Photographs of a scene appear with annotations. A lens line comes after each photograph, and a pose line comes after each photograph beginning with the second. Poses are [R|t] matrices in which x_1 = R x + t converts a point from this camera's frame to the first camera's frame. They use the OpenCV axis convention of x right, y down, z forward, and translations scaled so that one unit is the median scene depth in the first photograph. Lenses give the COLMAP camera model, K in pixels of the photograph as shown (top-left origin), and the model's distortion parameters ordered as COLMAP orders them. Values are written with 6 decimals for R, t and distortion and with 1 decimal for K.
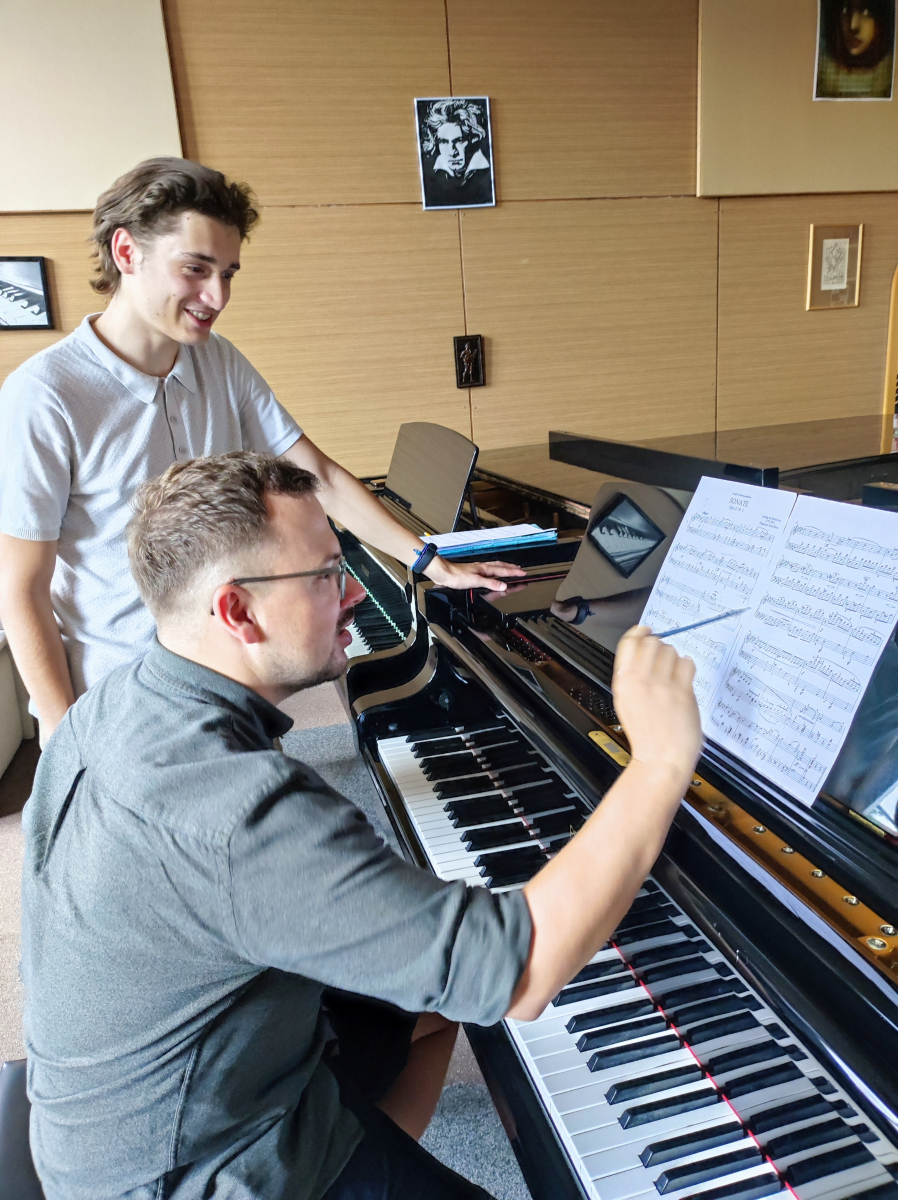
lens RADIAL K [[897.9, 0, 449.6], [0, 897.9, 596.1], [0, 0, 1]] dist [0.034910, -0.009148]
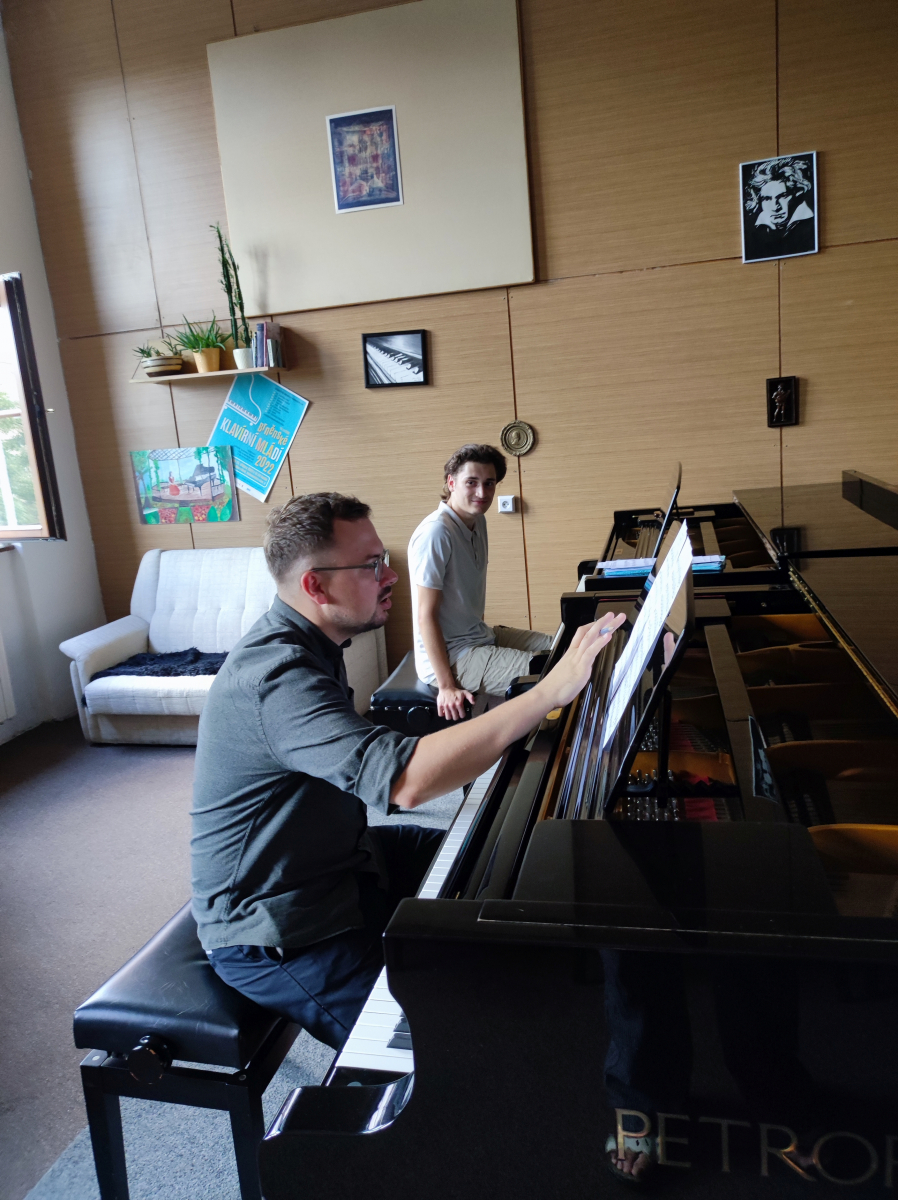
lens RADIAL K [[897.9, 0, 449.9], [0, 897.9, 600.0], [0, 0, 1]] dist [0.034910, -0.009148]
pose [[0.888334, 0.085193, -0.451226, 0.184199], [-0.095209, 0.995457, 0.000506, 0.004027], [0.449220, 0.042511, 0.892409, -0.102443]]
